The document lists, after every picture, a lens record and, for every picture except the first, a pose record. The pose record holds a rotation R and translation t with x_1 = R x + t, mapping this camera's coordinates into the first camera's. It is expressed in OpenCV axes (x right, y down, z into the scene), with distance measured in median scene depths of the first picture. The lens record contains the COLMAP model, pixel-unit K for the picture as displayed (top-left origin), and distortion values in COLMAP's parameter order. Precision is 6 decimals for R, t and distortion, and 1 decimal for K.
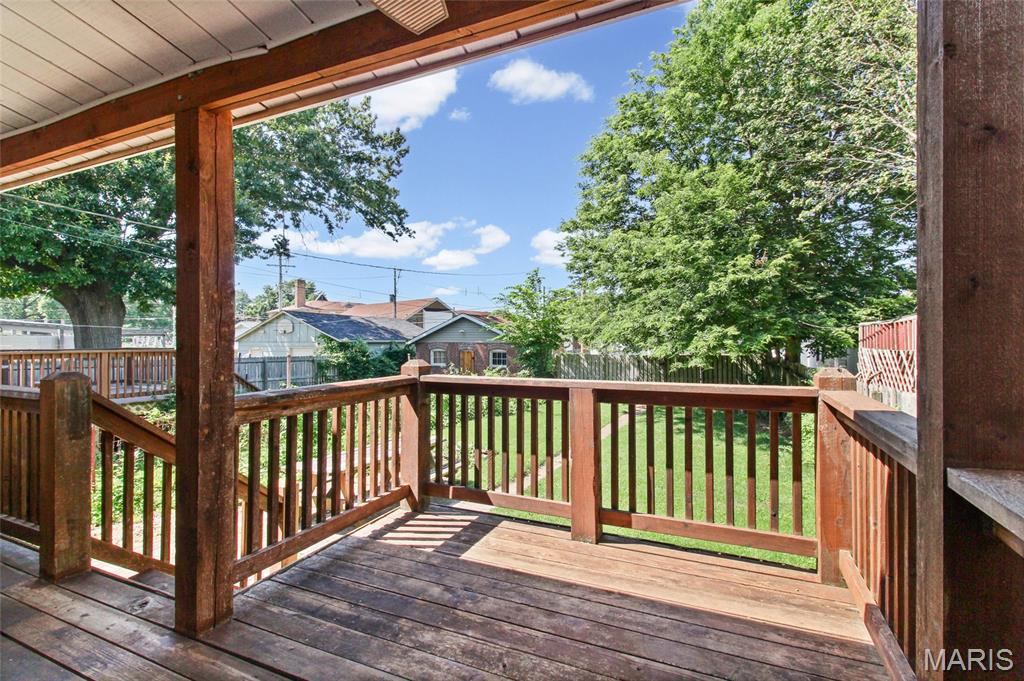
lens RADIAL K [[489.4, 0, 511.7], [0, 489.4, 332.1], [0, 0, 1]] dist [0.003619, -0.002033]
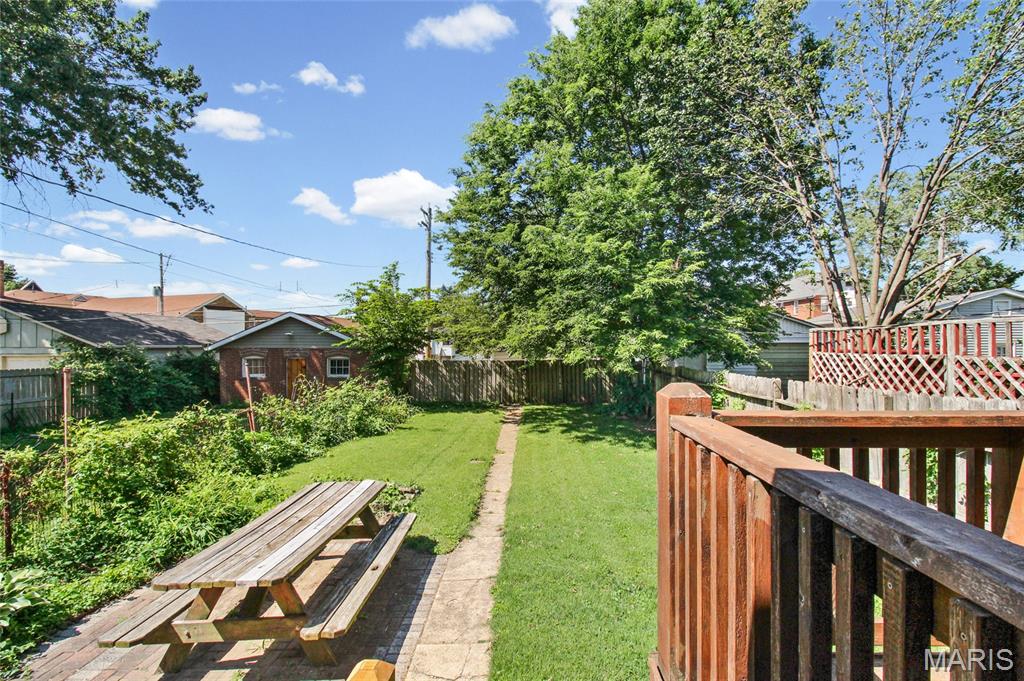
lens RADIAL K [[489.4, 0, 517.0], [0, 489.4, 341.4], [0, 0, 1]] dist [0.003619, -0.002033]
pose [[0.907805, 0.002839, 0.419383, -0.091658], [-0.006307, 0.999956, 0.006882, 0.002302], [-0.419345, -0.008892, 0.907783, 0.095043]]
